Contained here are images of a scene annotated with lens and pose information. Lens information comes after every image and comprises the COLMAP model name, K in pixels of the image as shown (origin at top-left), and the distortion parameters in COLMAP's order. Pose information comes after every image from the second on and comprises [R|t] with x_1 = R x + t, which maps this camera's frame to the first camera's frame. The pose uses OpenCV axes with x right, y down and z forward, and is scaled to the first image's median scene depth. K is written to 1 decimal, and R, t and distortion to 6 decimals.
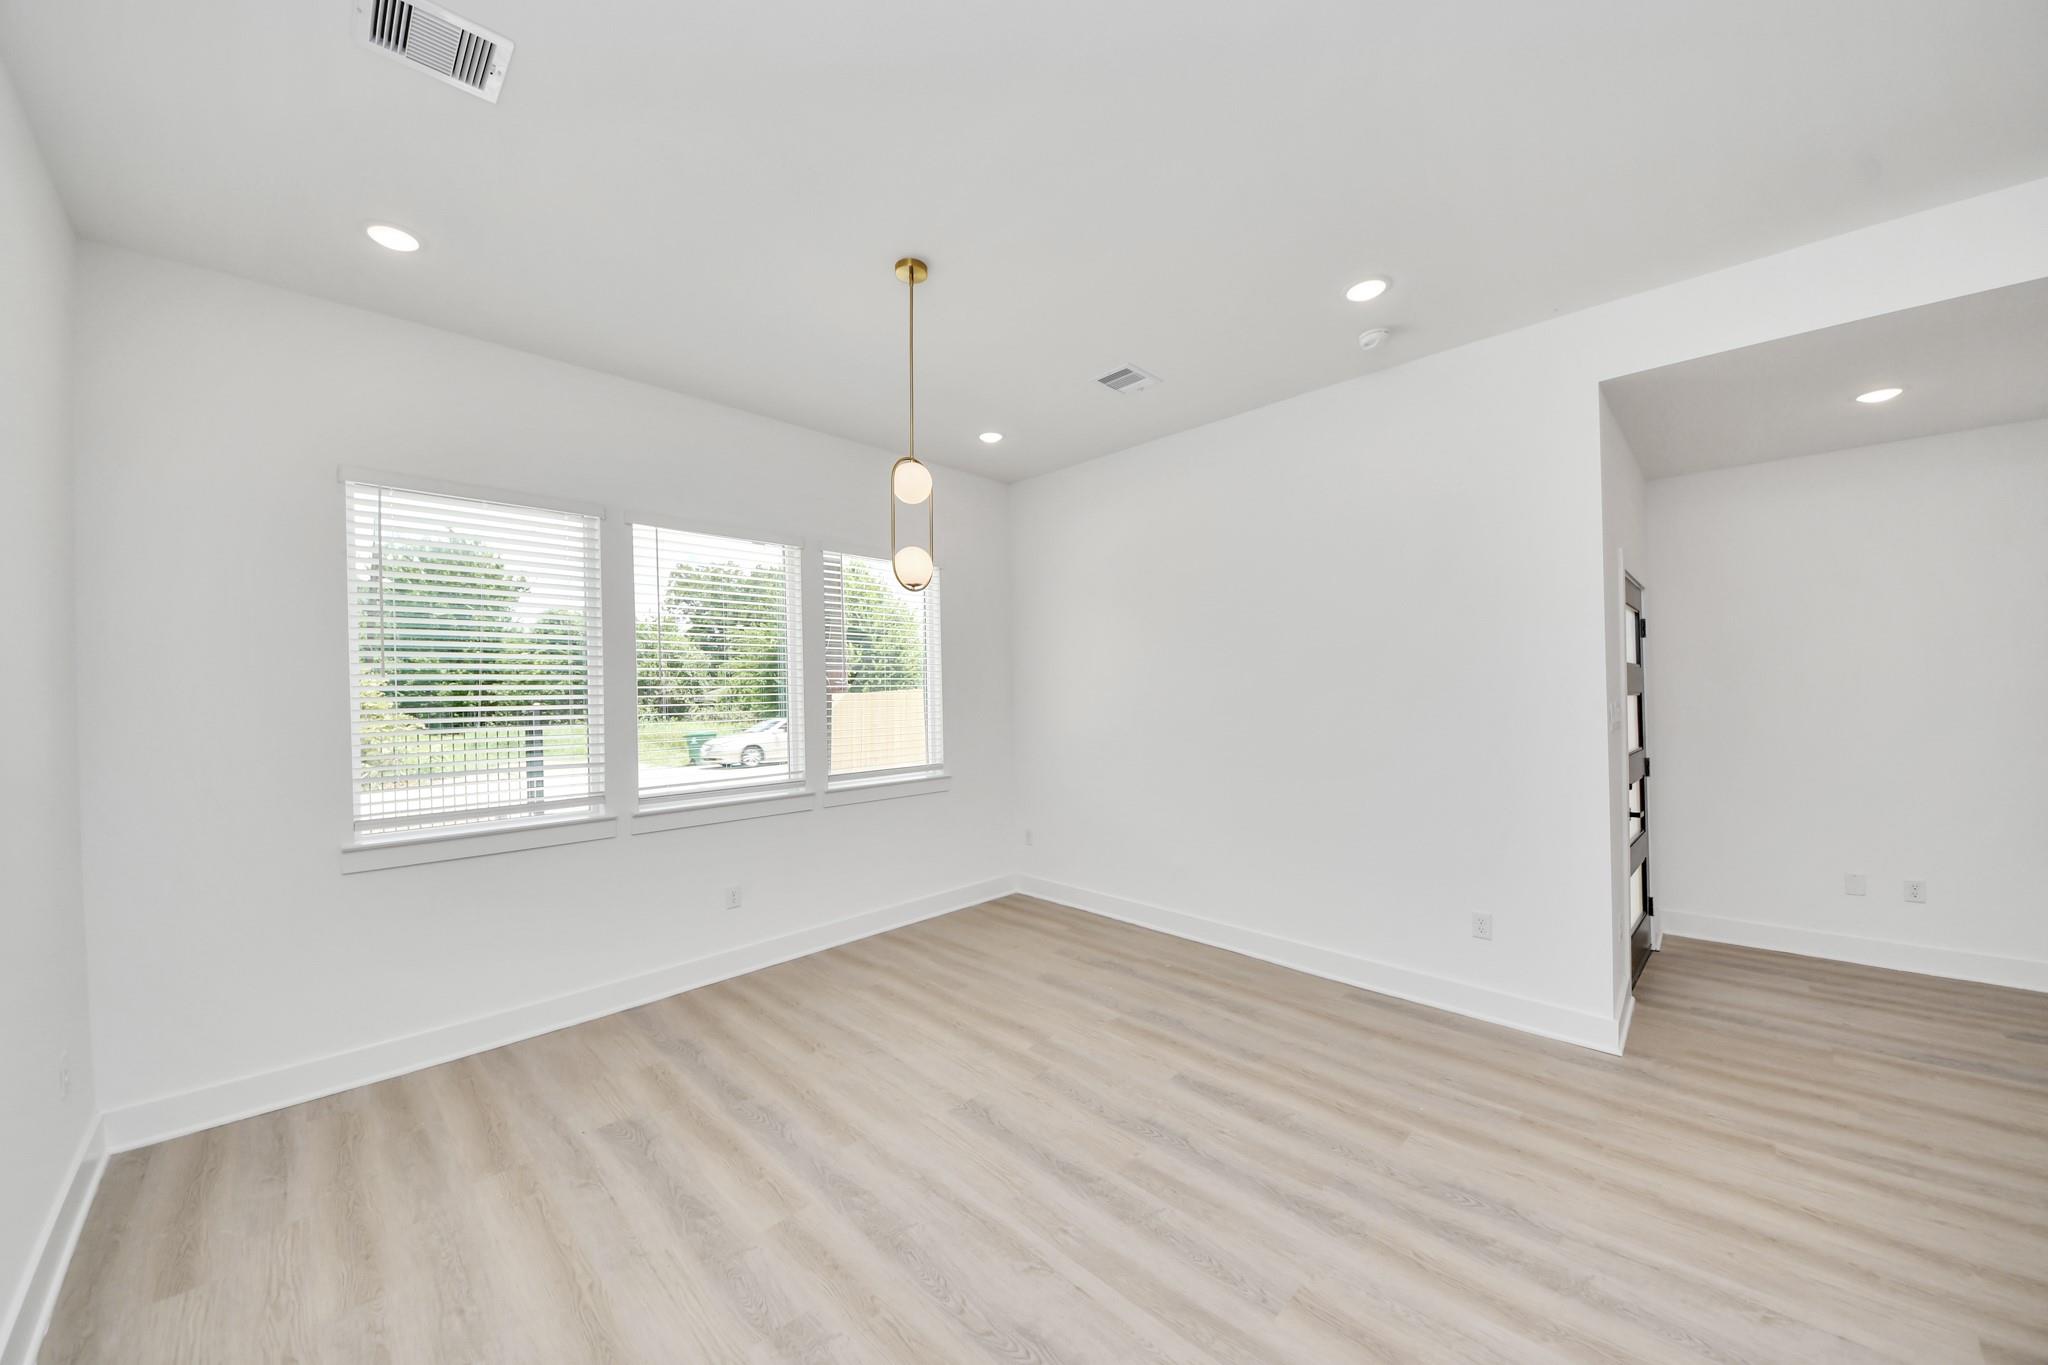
lens RADIAL K [[728.4, 0, 1021.1], [0, 728.4, 700.5], [0, 0, 1]] dist [0.020901, -0.015920]
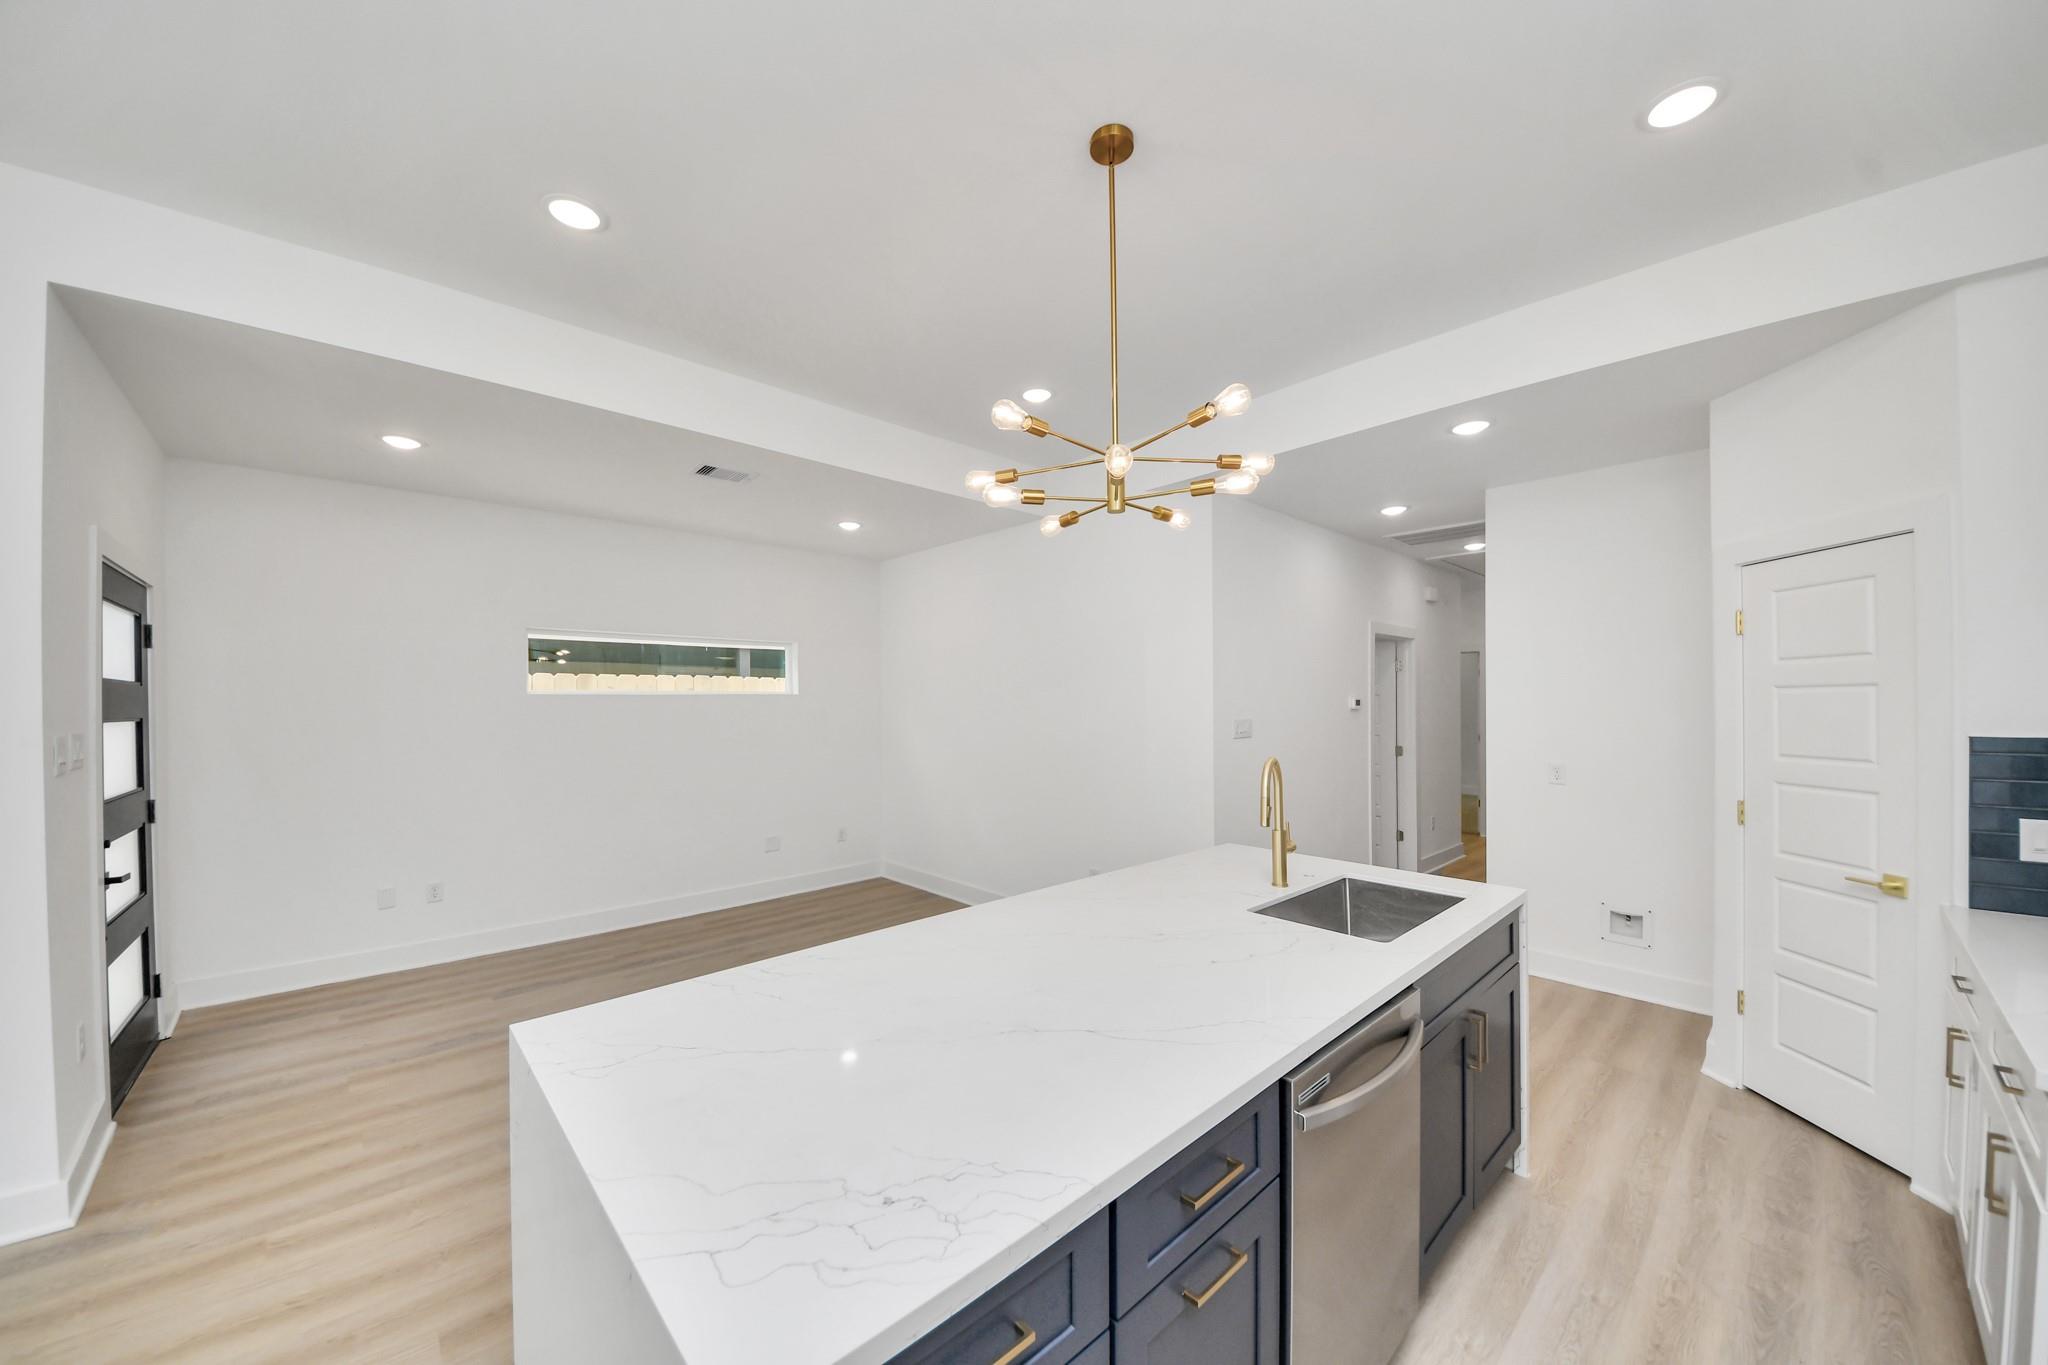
lens RADIAL K [[728.4, 0, 1021.1], [0, 728.4, 700.5], [0, 0, 1]] dist [0.020901, -0.015920]
pose [[0.043956, 0.017447, 0.998881, 0.154520], [0.009309, 0.999797, -0.017872, -0.008290], [-0.998990, 0.010085, 0.043784, 0.037261]]
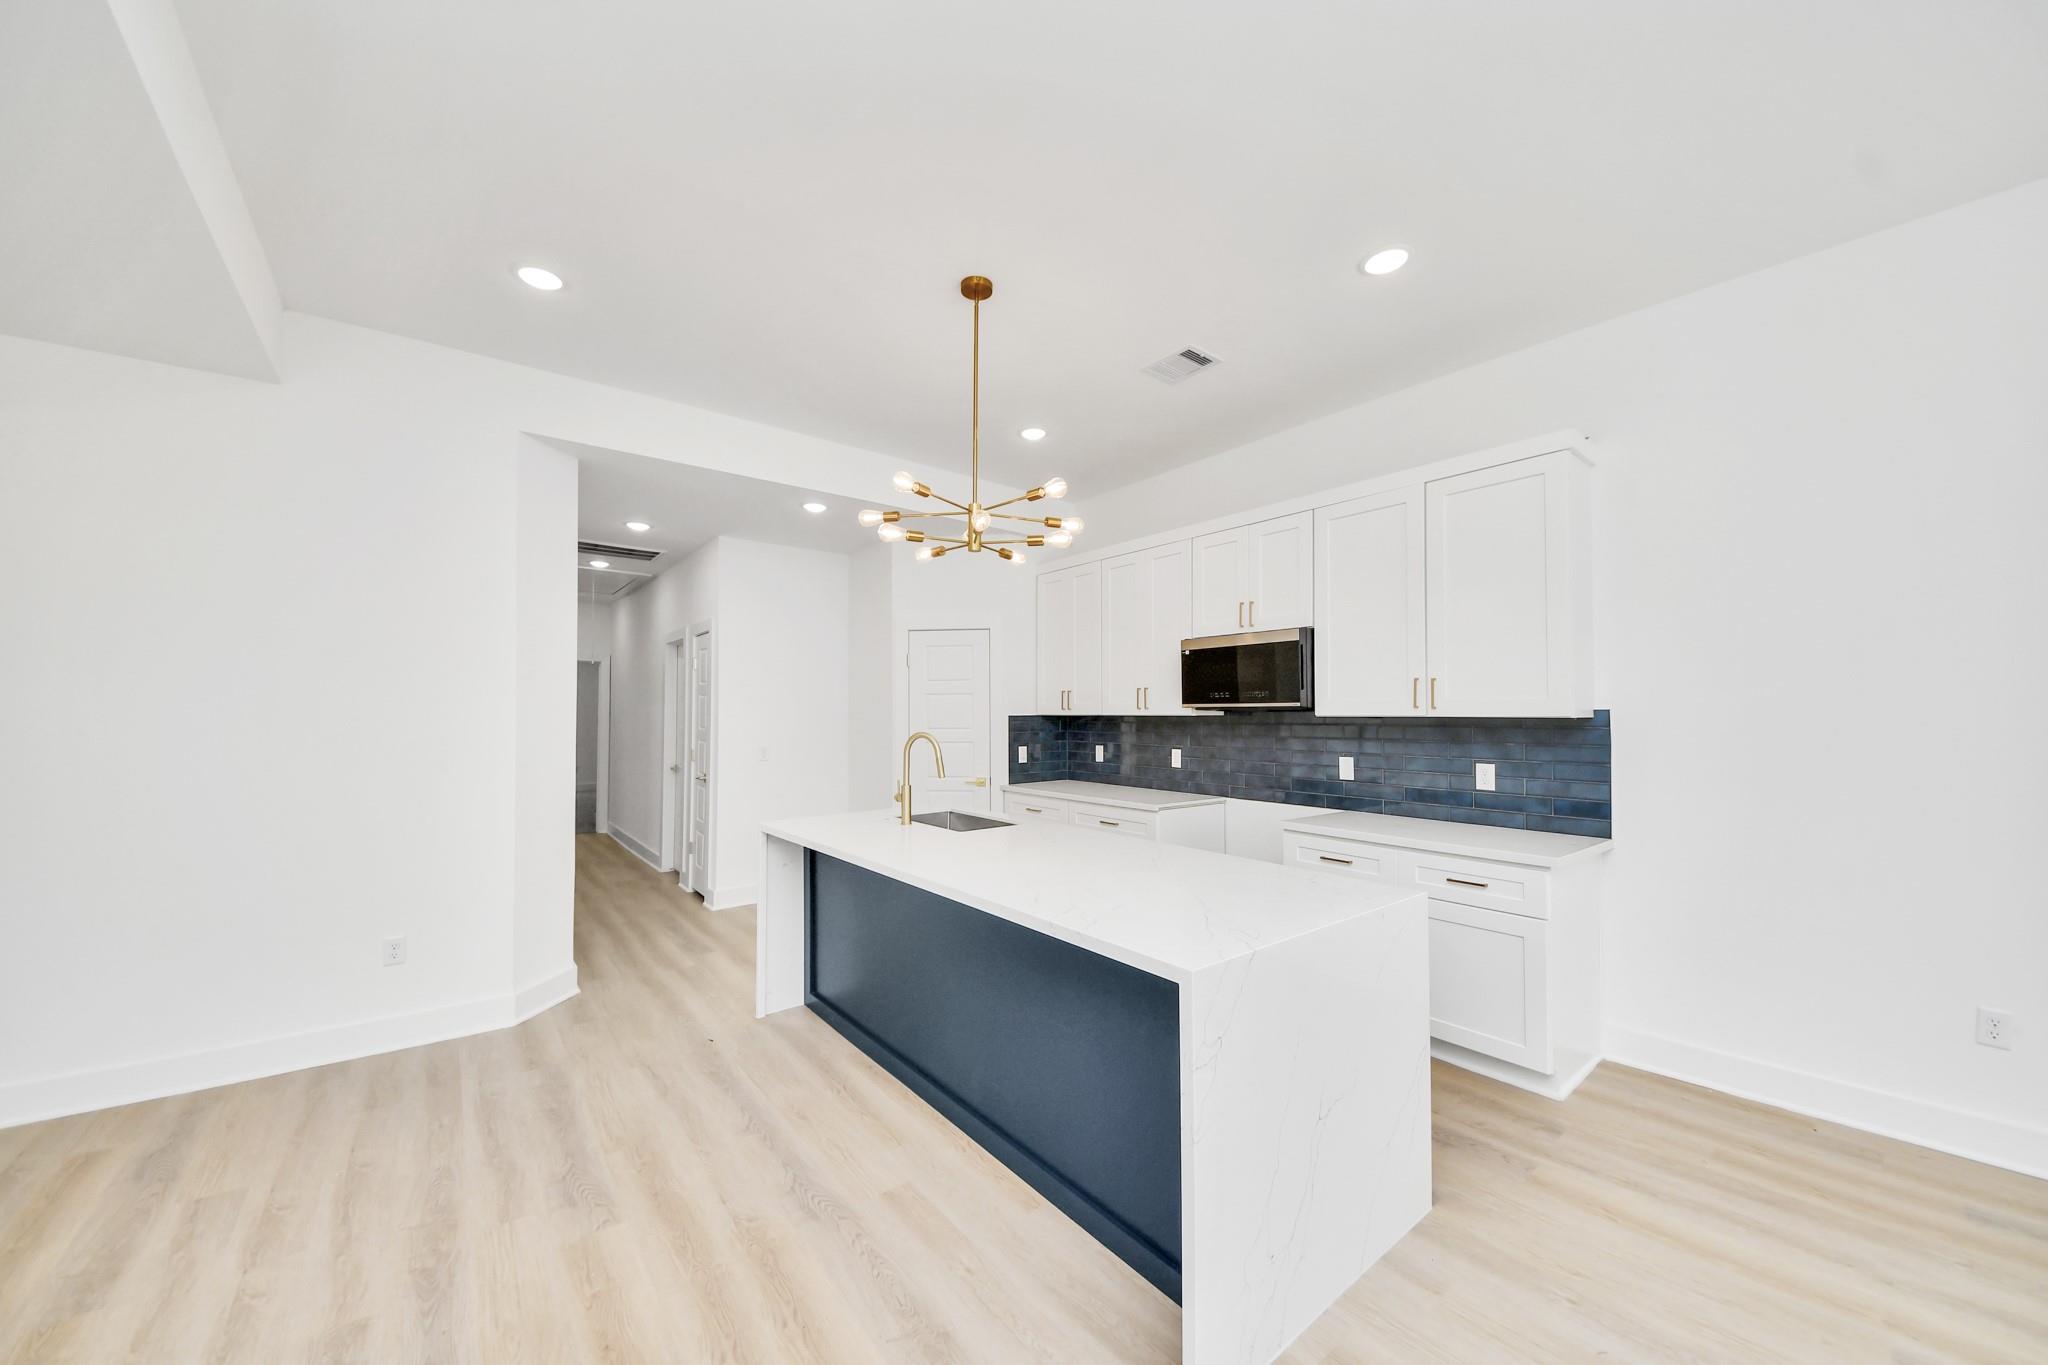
lens RADIAL K [[728.4, 0, 1021.1], [0, 728.4, 700.5], [0, 0, 1]] dist [0.020901, -0.015920]
pose [[-0.992913, 0.019503, 0.117233, 0.663414], [0.018419, 0.999777, -0.010323, 0.006408], [-0.117408, -0.008090, -0.993051, 0.888770]]
